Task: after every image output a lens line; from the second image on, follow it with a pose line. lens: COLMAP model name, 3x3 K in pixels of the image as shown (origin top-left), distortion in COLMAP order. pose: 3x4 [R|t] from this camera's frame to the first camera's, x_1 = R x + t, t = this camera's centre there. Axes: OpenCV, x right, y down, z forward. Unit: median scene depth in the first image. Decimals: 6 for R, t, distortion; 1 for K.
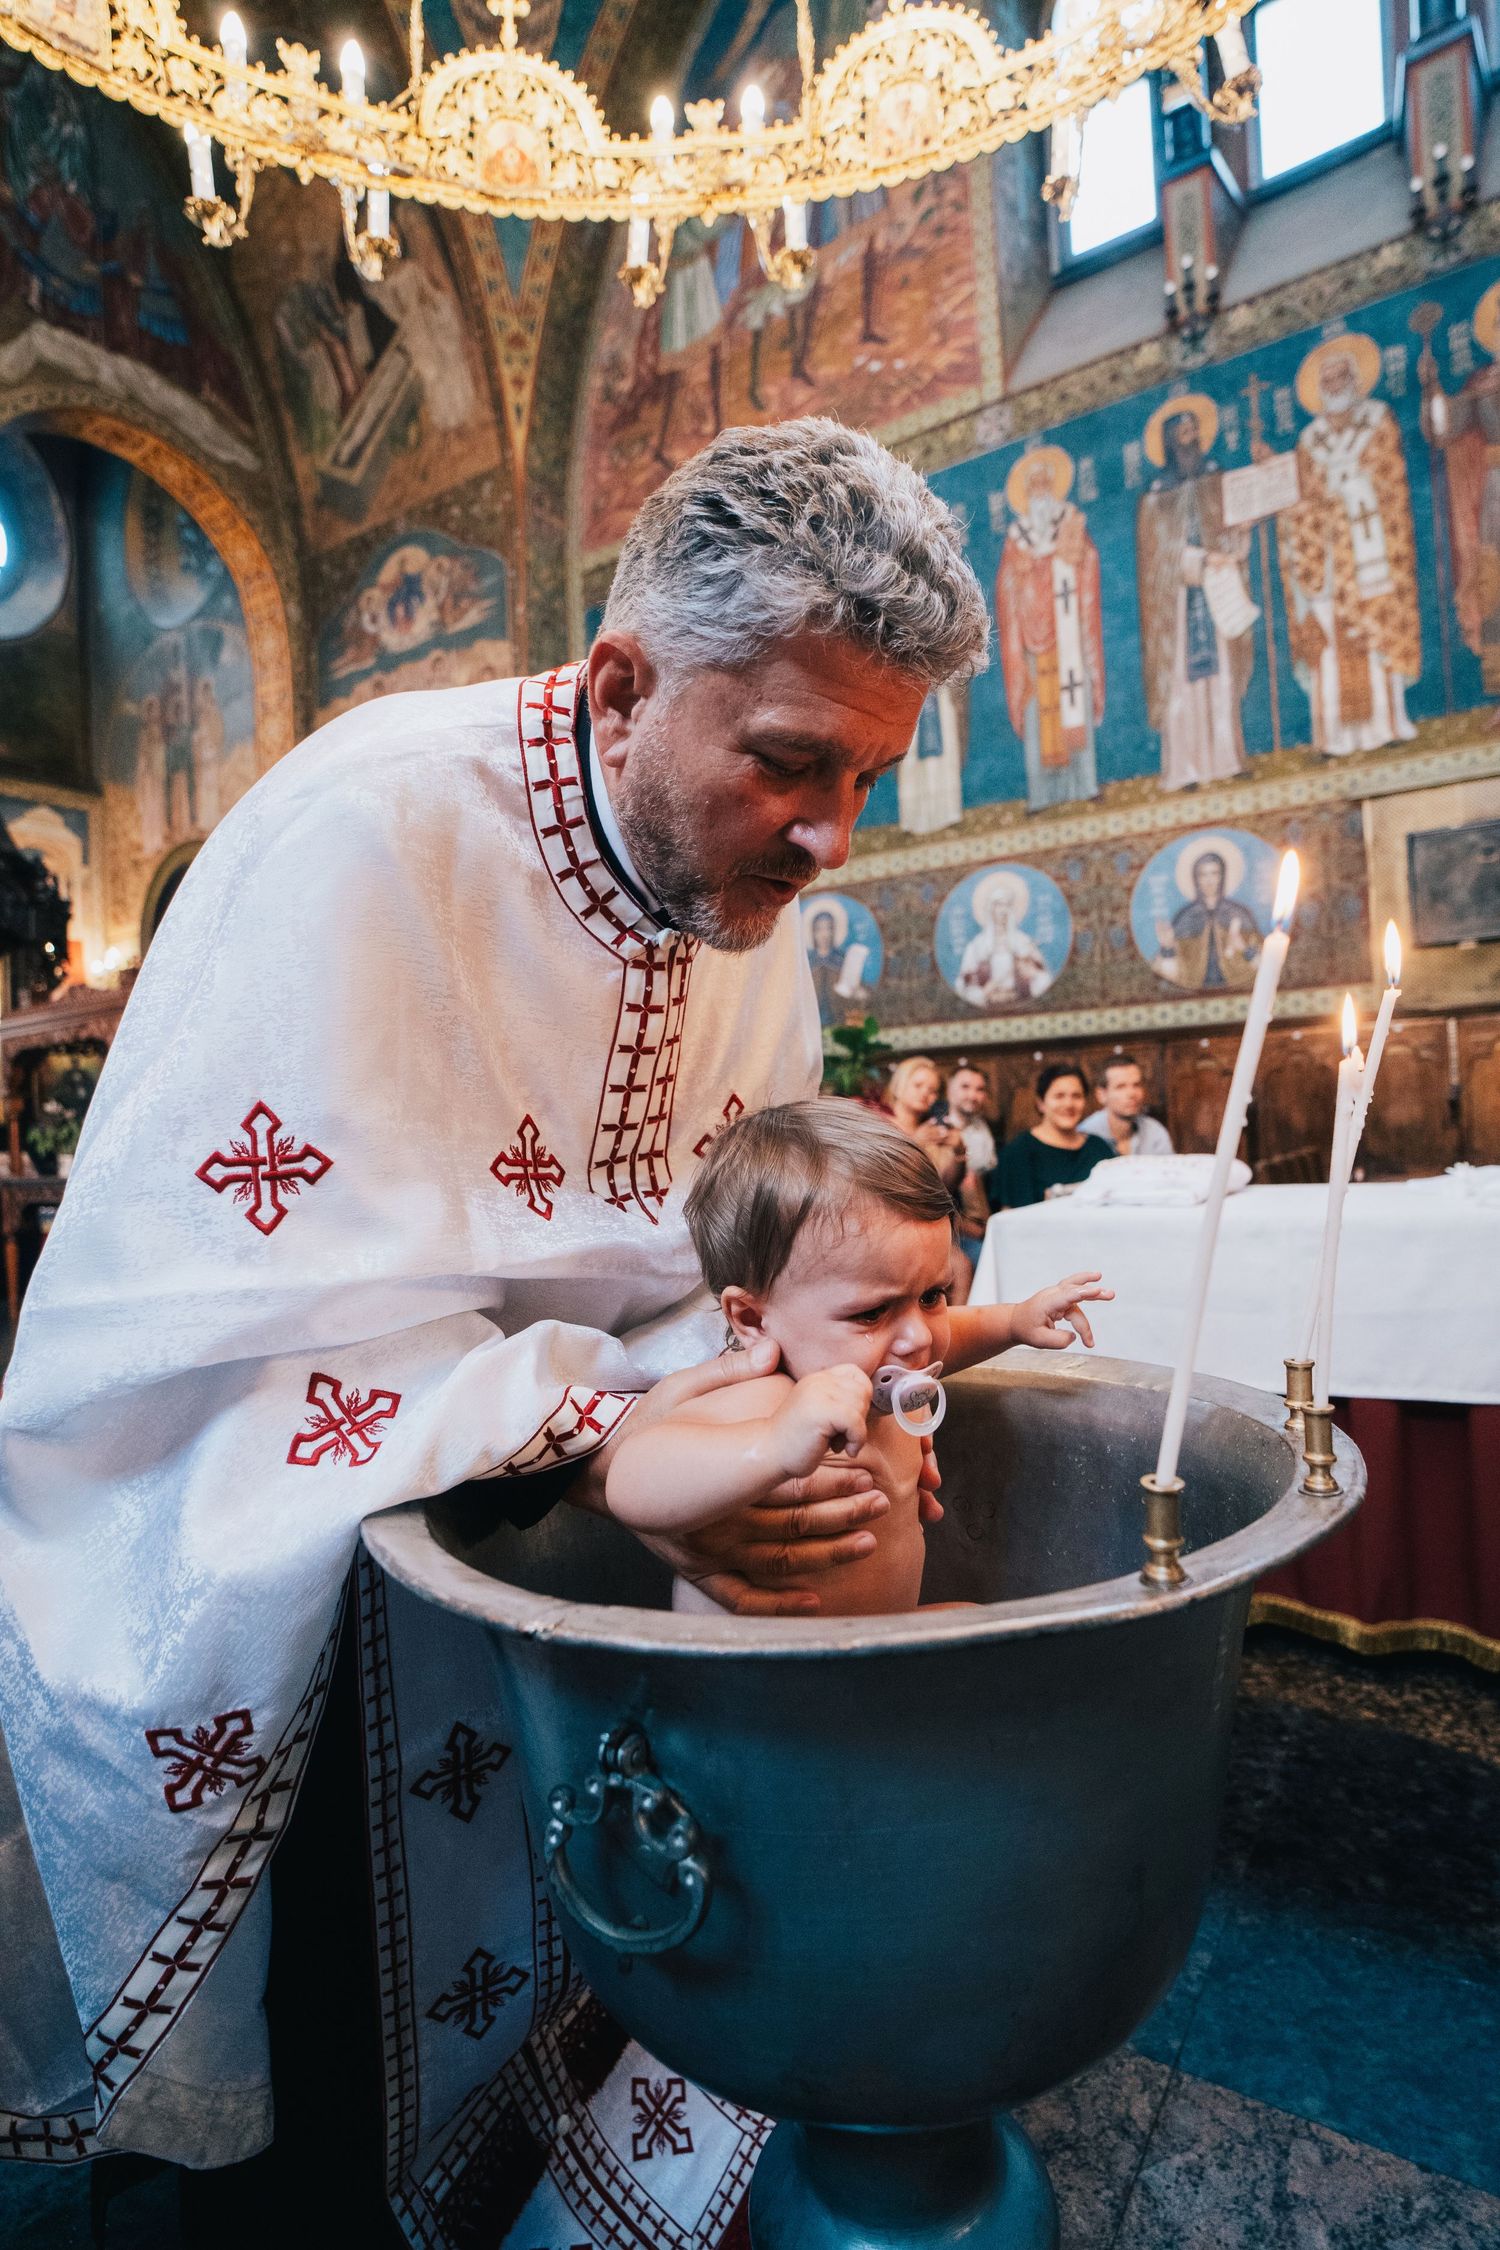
lens RADIAL K [[1198.0, 0, 764.8], [0, 1198.0, 1117.0], [0, 0, 1]] dist [-0.051379, 0.026735]
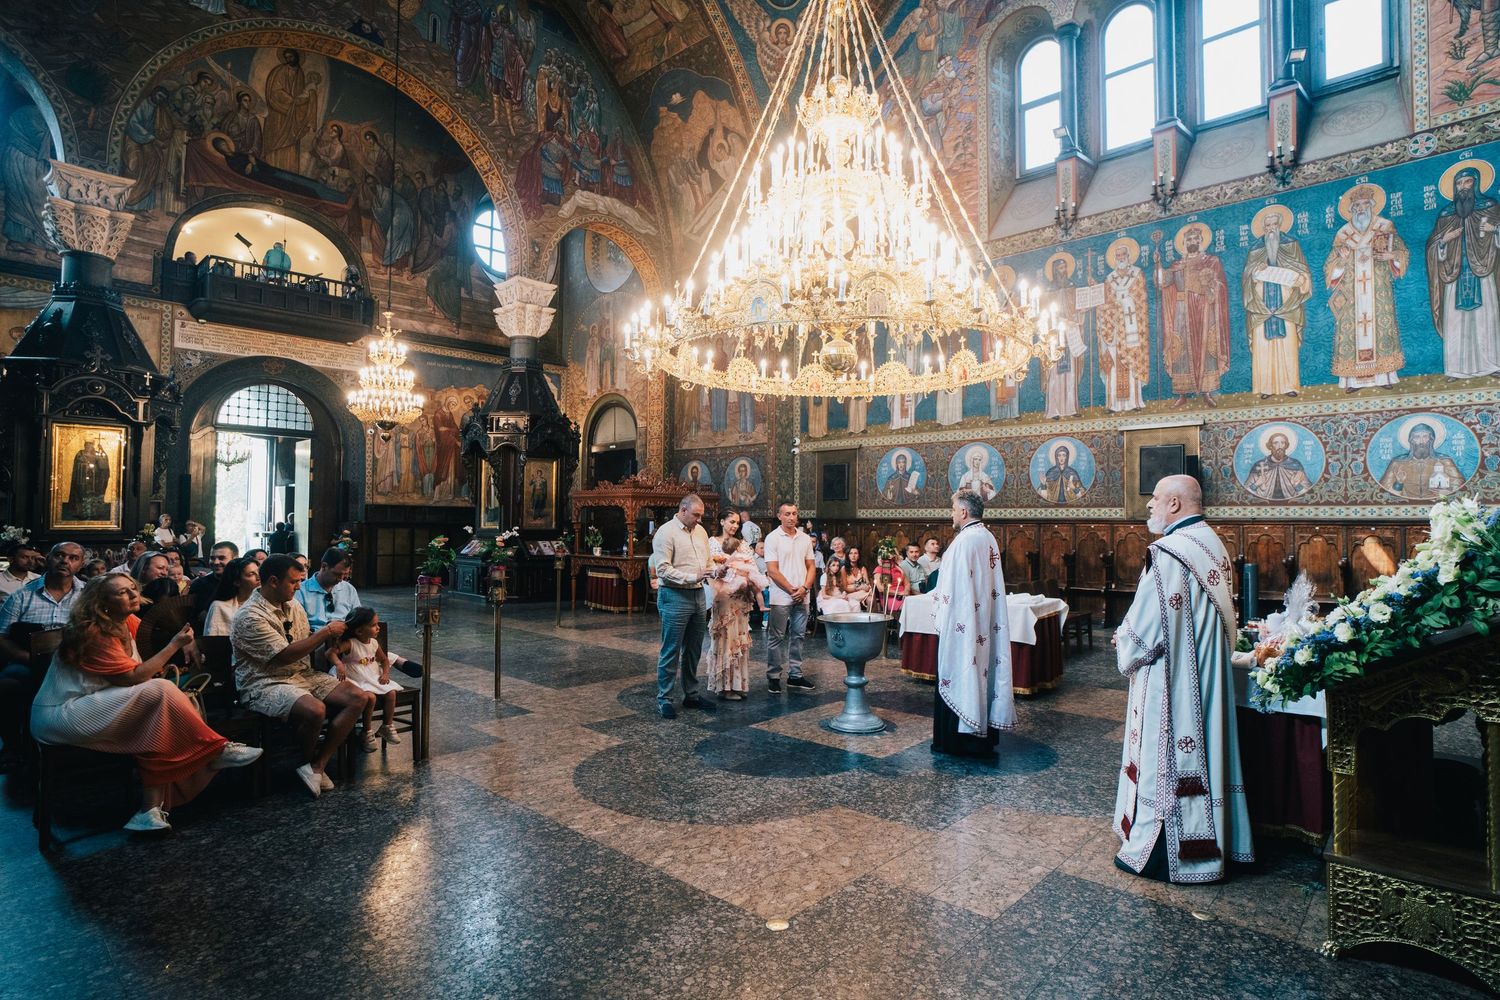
lens RADIAL K [[798.6, 0, 759.8], [0, 798.6, 507.8], [0, 0, 1]] dist [-0.051379, 0.026735]
pose [[0.986356, 0.048004, -0.157472, 0.032566], [-0.047963, 0.998841, 0.004066, -0.078373], [0.157485, 0.003543, 0.987515, -0.669985]]
